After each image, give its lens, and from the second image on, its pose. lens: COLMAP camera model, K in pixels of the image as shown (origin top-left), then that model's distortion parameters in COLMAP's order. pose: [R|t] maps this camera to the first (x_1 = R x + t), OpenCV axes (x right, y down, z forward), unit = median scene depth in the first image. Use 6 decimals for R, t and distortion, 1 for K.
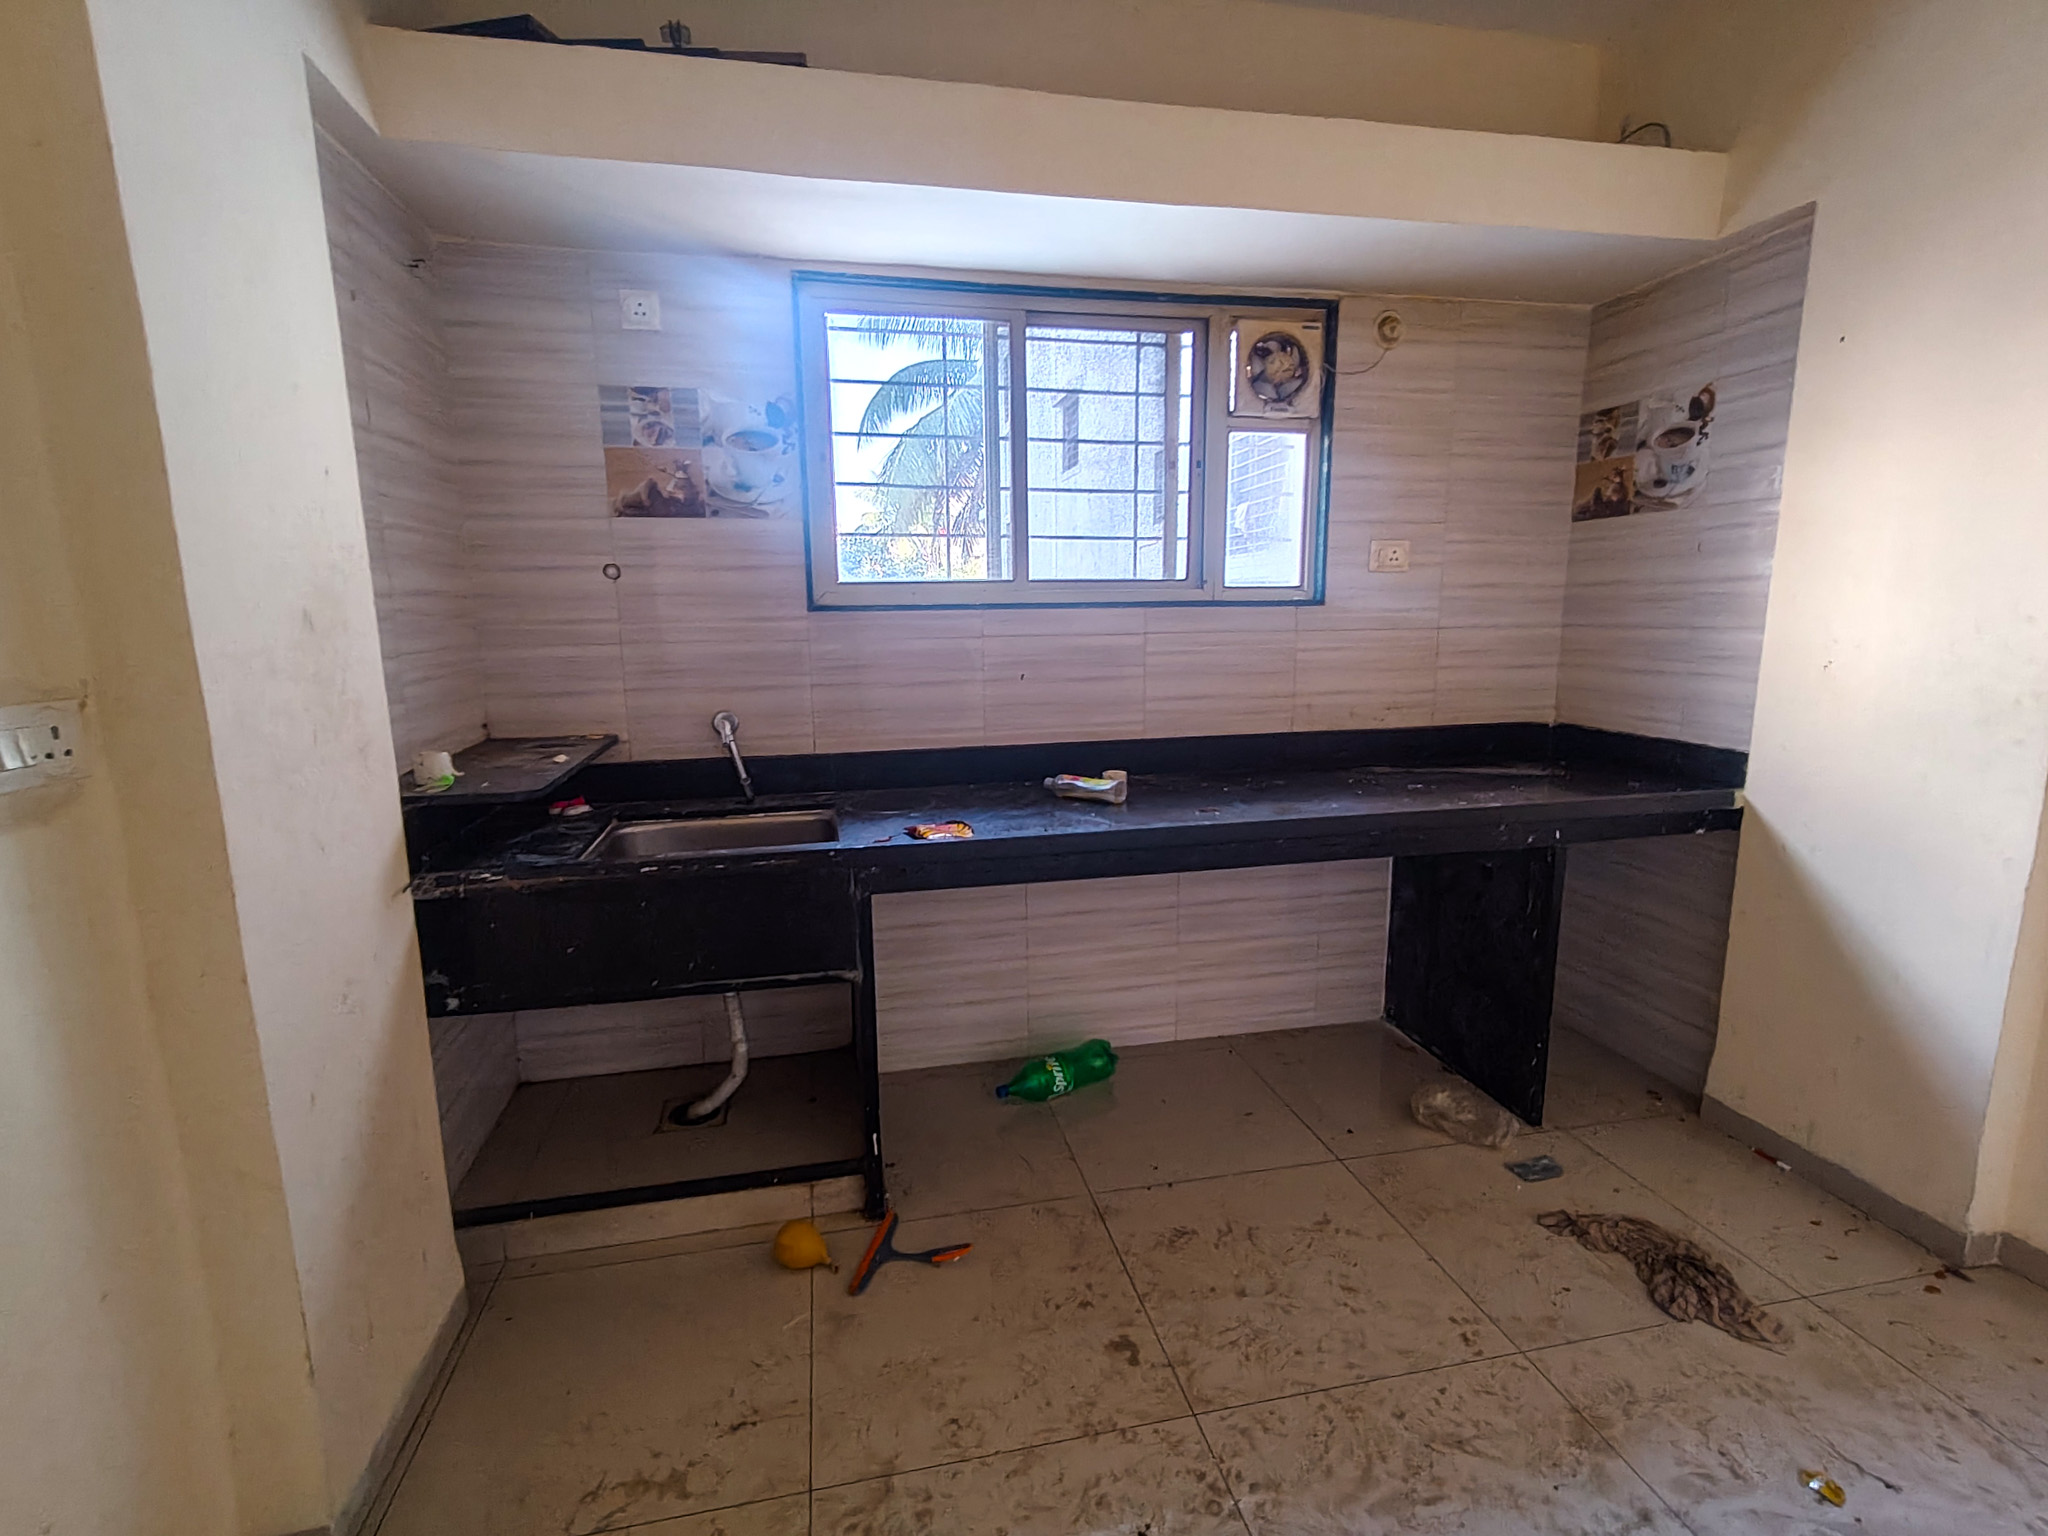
lens RADIAL K [[967.1, 0, 1025.0], [0, 967.1, 776.5], [0, 0, 1]] dist [0.015312, -0.005654]
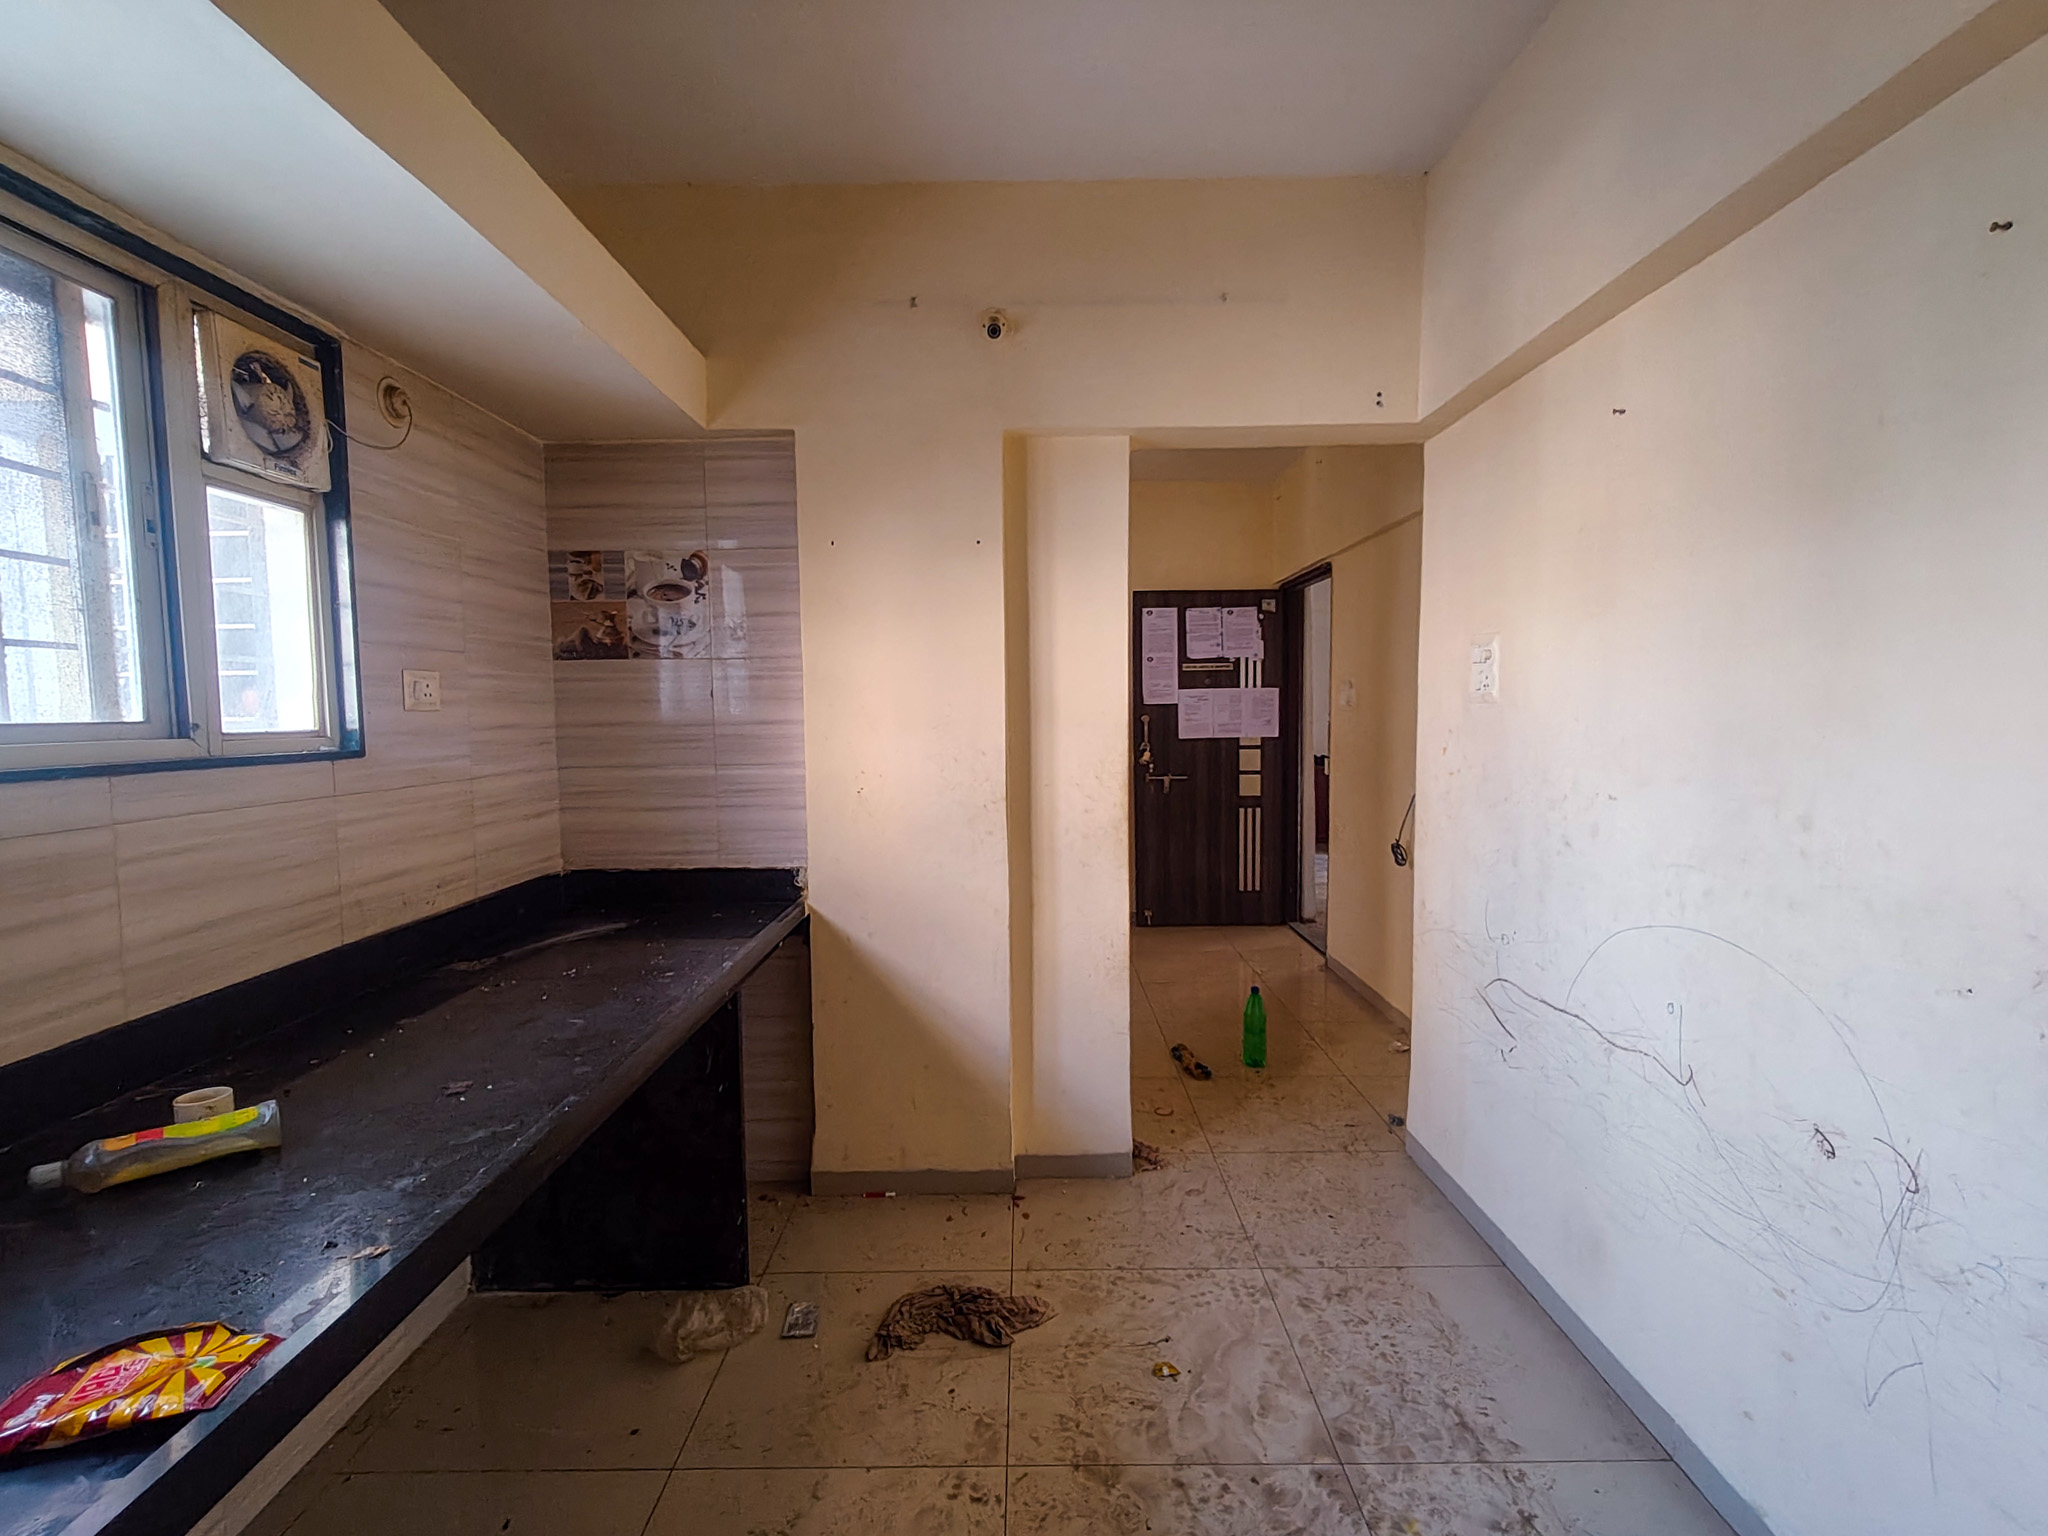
lens RADIAL K [[967.1, 0, 1025.0], [0, 967.1, 776.5], [0, 0, 1]] dist [0.015312, -0.005654]
pose [[0.211347, -0.060732, 0.975523, -0.316891], [0.178769, 0.983634, 0.022507, -0.106070], [-0.960924, 0.169637, 0.218745, 0.440150]]
